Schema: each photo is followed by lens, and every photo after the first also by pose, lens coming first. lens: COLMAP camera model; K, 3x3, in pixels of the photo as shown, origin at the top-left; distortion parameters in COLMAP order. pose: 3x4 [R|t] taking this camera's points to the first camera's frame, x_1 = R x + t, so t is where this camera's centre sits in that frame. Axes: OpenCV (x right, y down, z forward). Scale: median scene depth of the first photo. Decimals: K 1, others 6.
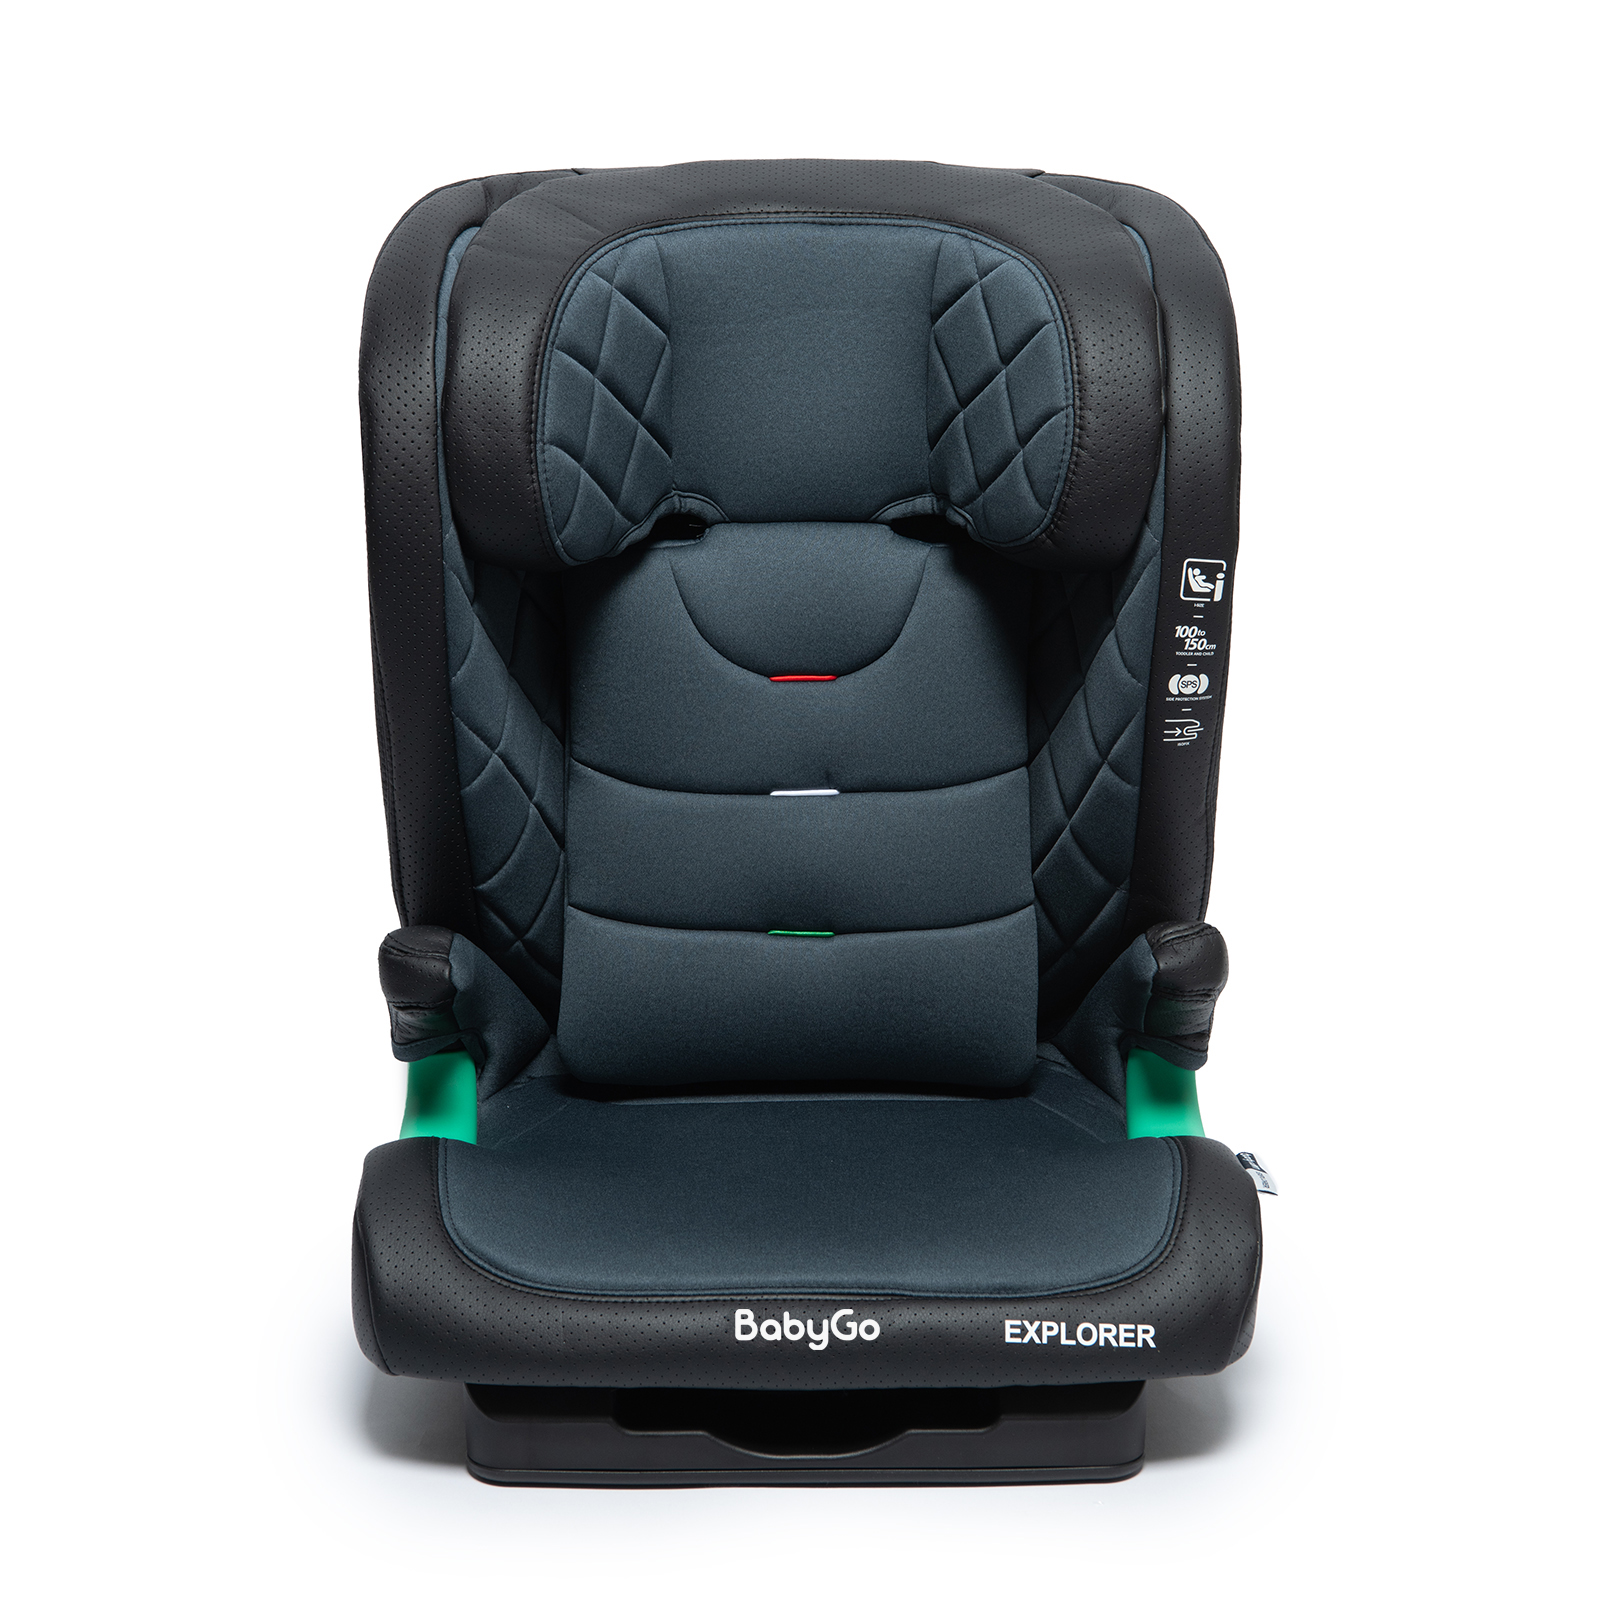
lens RADIAL K [[4692.1, 0, 799.3], [0, 4692.1, 776.5], [0, 0, 1]] dist [0.337493, 0.000000]
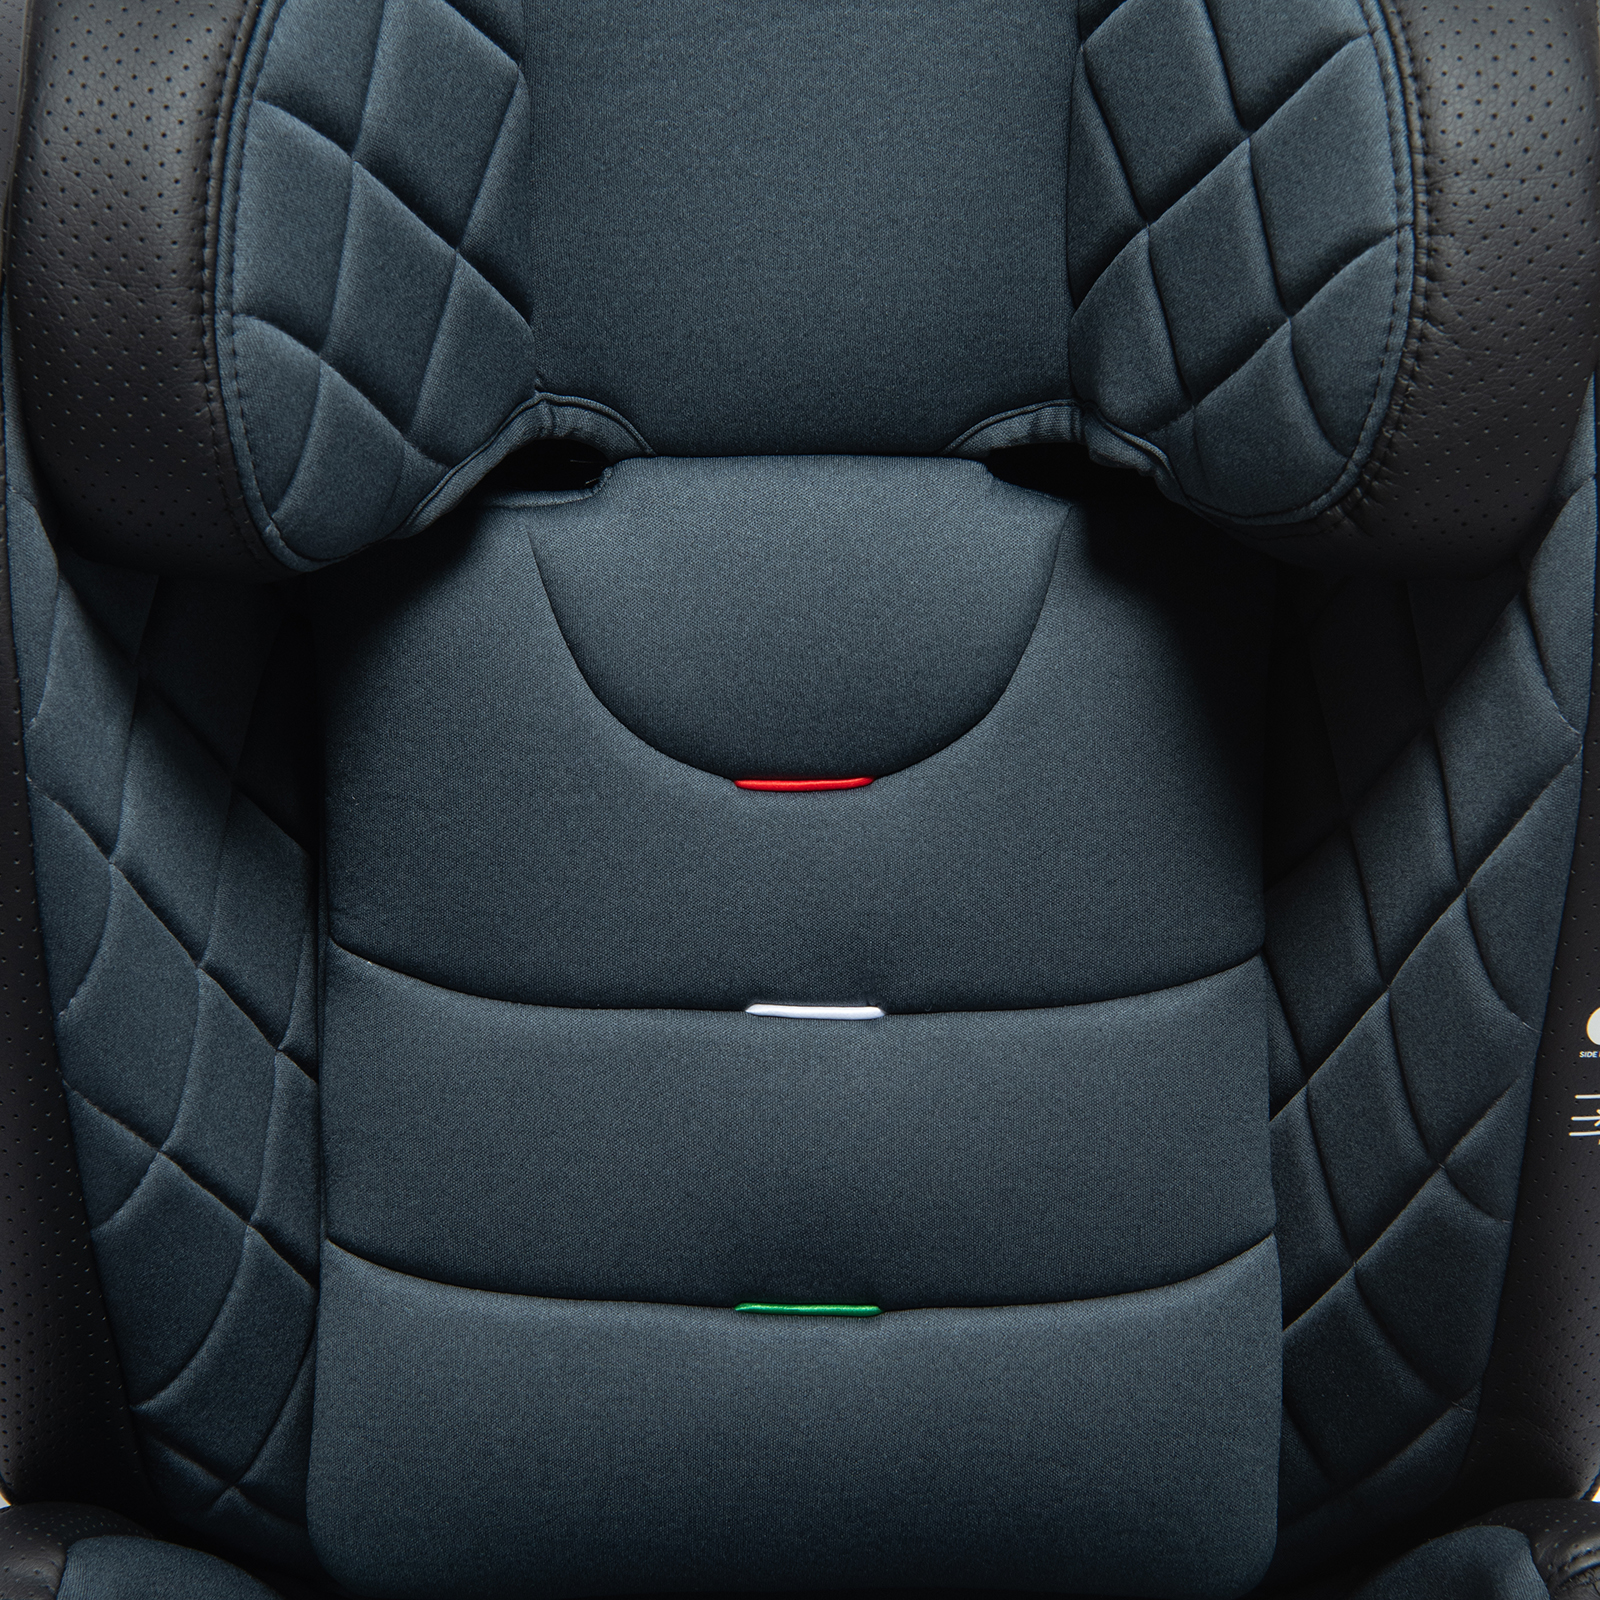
lens RADIAL K [[4381.8, 0, 779.9], [0, 4381.8, 848.9], [0, 0, 1]] dist [0.148101, 0.000000]
pose [[0.999990, -0.002793, 0.003434, -0.000845], [0.002473, 0.995942, 0.089963, -0.013350], [-0.003672, -0.089954, 0.995939, 0.133900]]
